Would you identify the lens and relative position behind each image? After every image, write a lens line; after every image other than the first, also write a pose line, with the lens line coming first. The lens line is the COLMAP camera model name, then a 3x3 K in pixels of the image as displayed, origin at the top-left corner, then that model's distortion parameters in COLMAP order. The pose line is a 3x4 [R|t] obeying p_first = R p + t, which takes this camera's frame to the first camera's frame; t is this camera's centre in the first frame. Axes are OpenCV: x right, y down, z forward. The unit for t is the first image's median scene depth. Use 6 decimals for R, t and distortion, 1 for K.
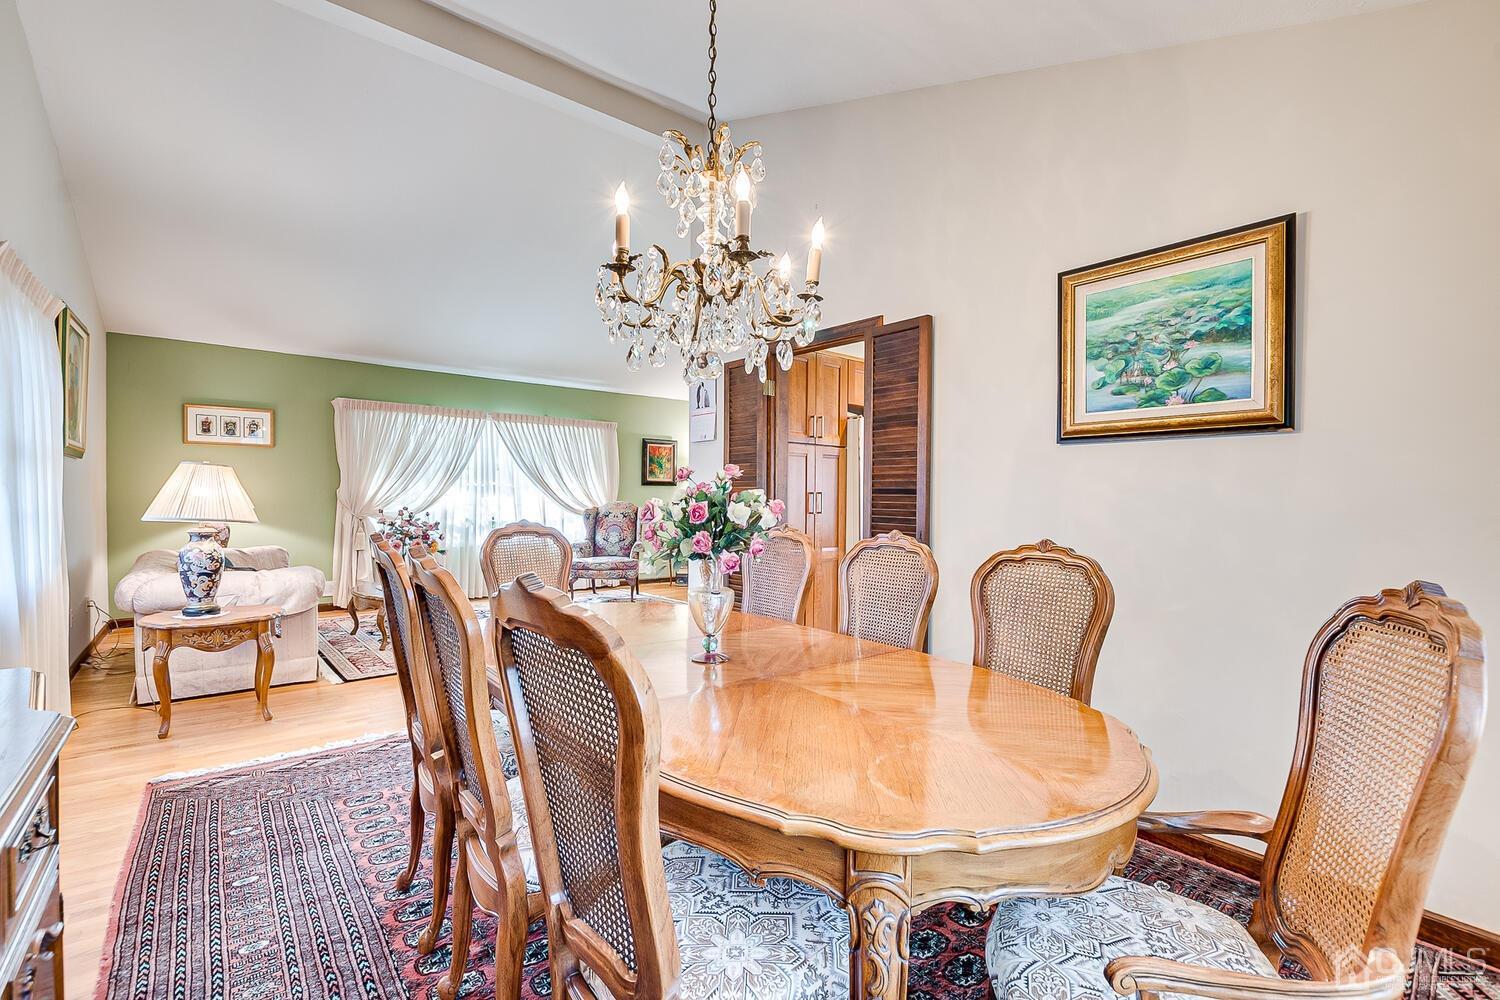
lens RADIAL K [[663.0, 0, 751.0], [0, 663.0, 503.7], [0, 0, 1]] dist [-0.024861, 0.004625]
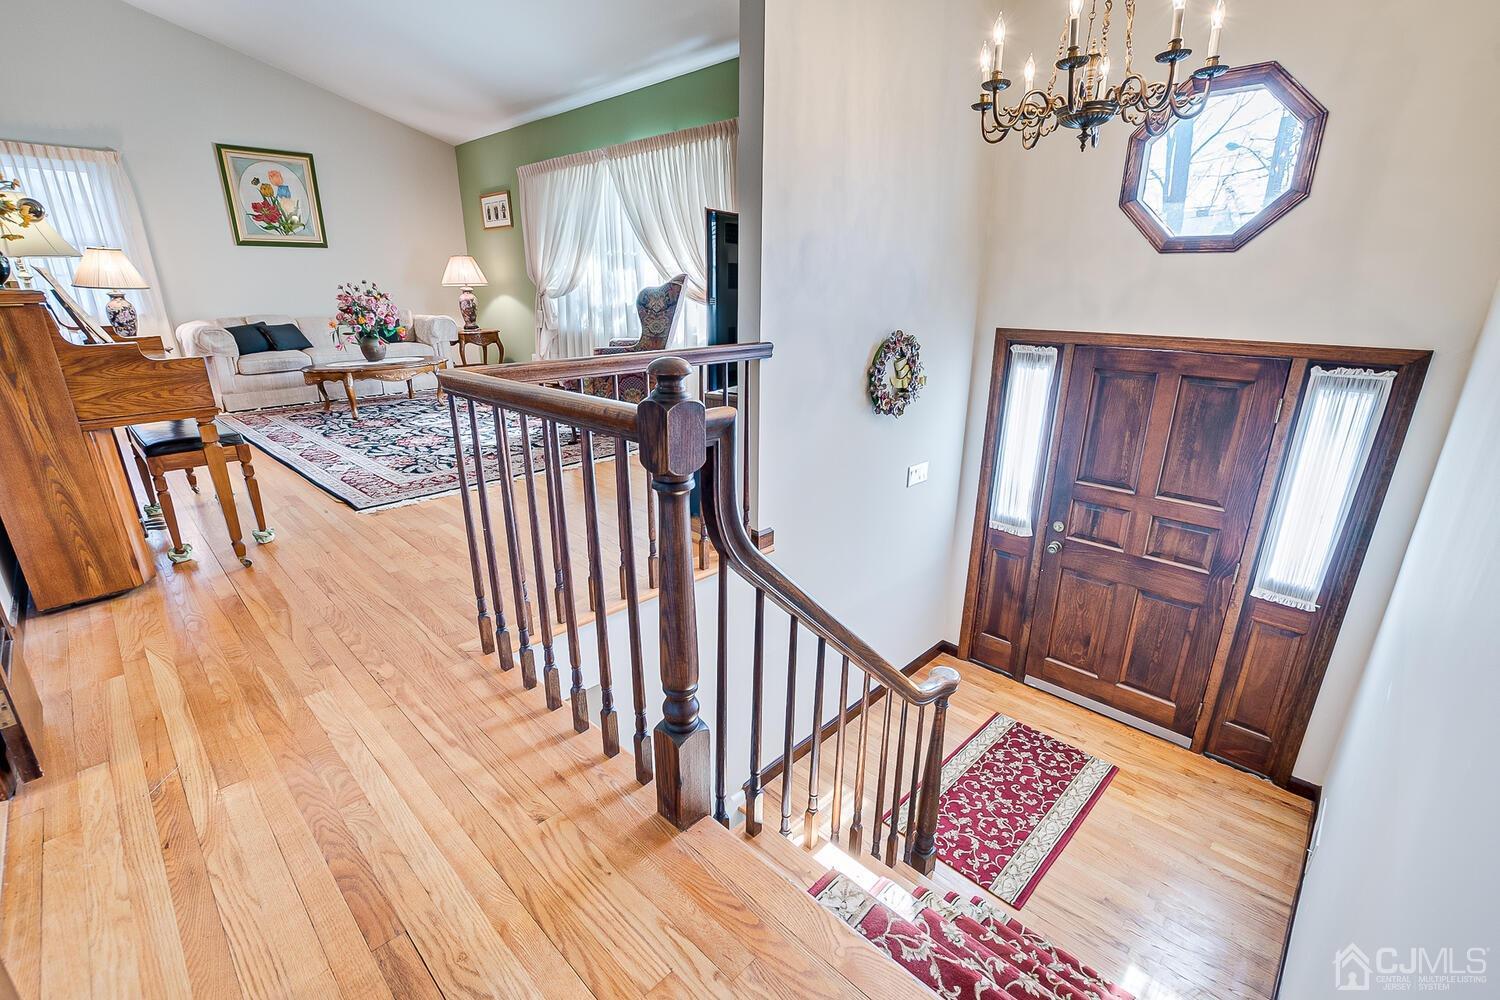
lens RADIAL K [[663.0, 0, 740.9], [0, 663.0, 509.6], [0, 0, 1]] dist [-0.024861, 0.004625]
pose [[0.089725, 0.315376, -0.944715, 0.441471], [-0.015917, 0.948874, 0.315253, 0.009611], [0.995839, -0.013249, 0.090158, 1.094698]]
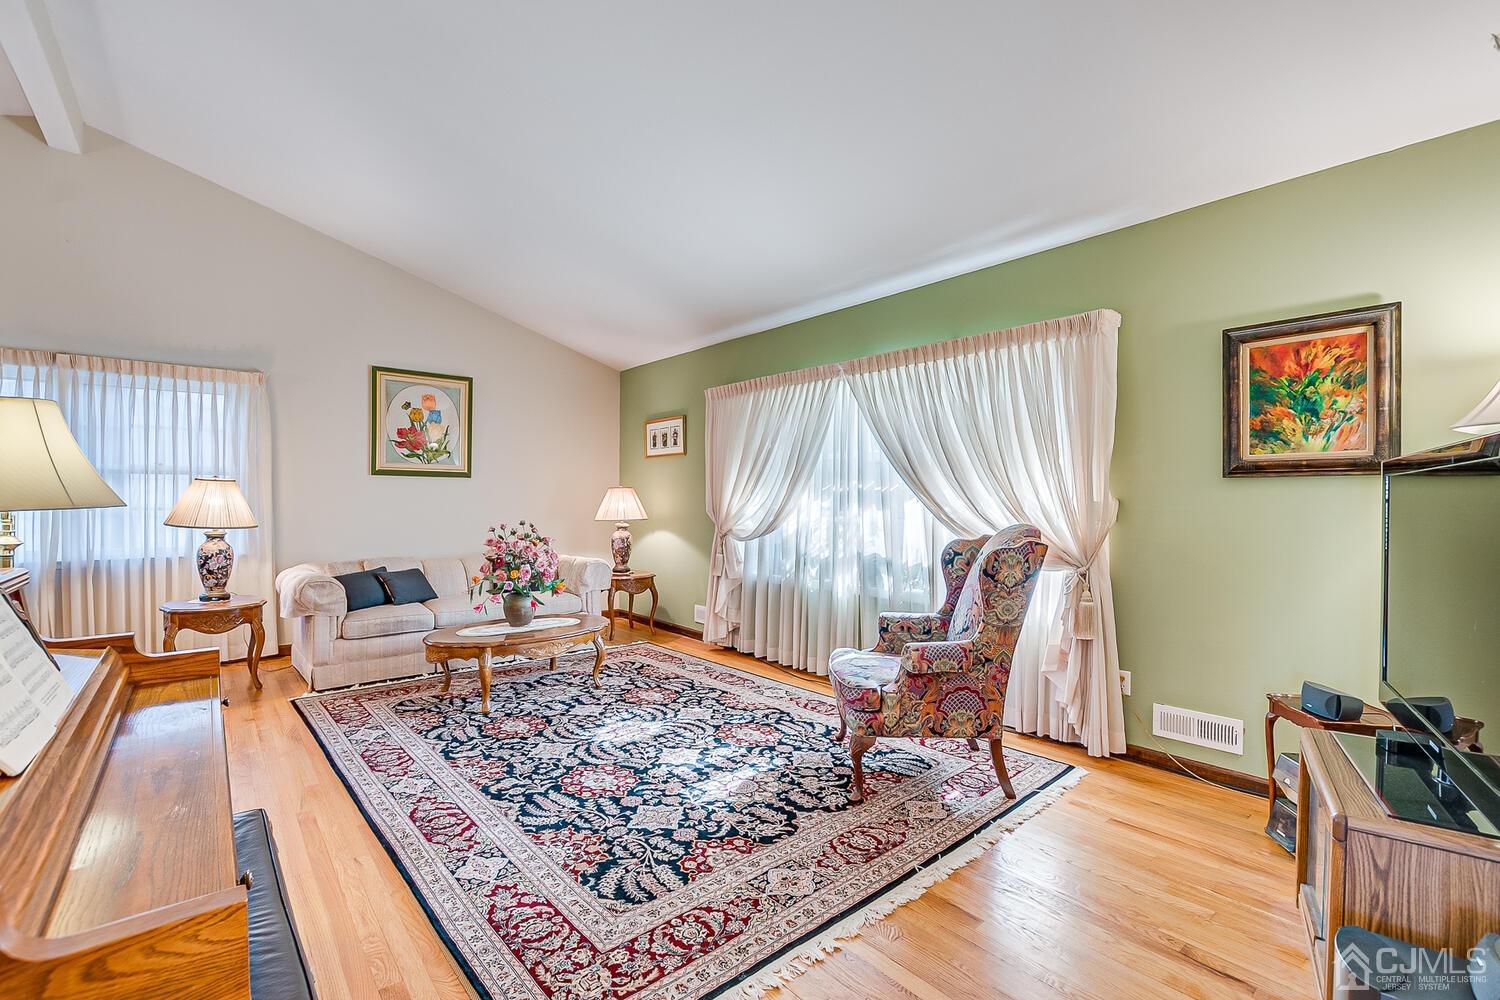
lens RADIAL K [[663.0, 0, 742.0], [0, 663.0, 506.3], [0, 0, 1]] dist [-0.024861, 0.004625]
pose [[-0.008426, -0.002091, -0.999962, 0.183682], [-0.018869, 0.999820, -0.001932, -0.010863], [0.999786, 0.018852, -0.008464, 0.932047]]
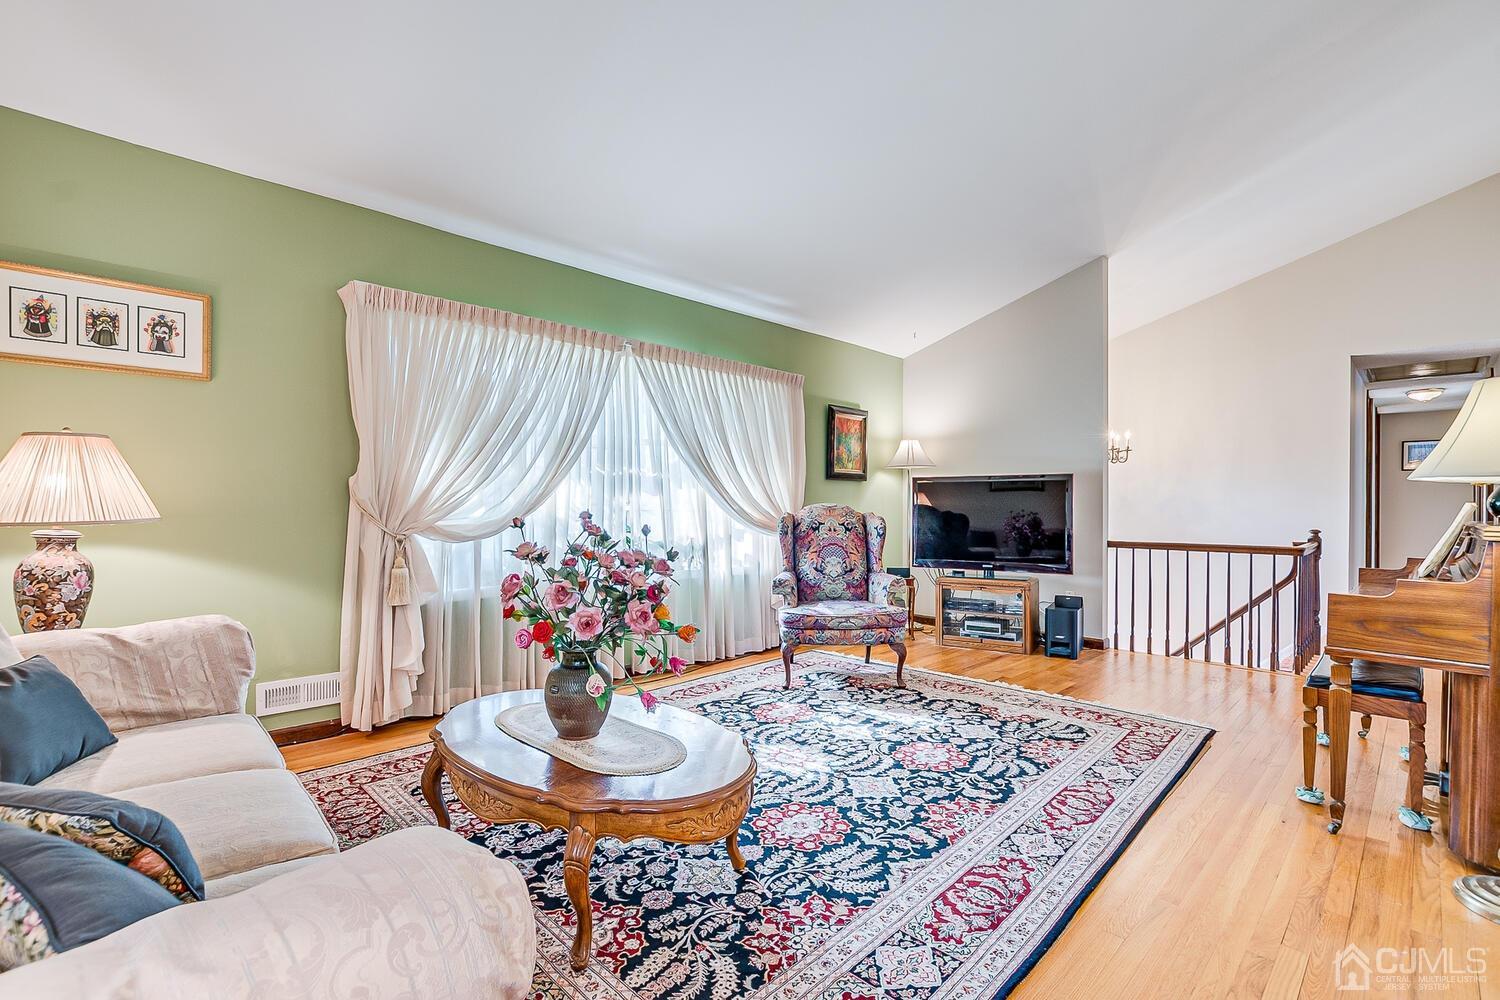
lens RADIAL K [[663.0, 0, 749.6], [0, 663.0, 507.0], [0, 0, 1]] dist [-0.024861, 0.004625]
pose [[0.997875, -0.005025, 0.064971, -0.336665], [0.005694, 0.999933, -0.010110, 0.005285], [-0.064915, 0.010459, 0.997836, 0.459155]]
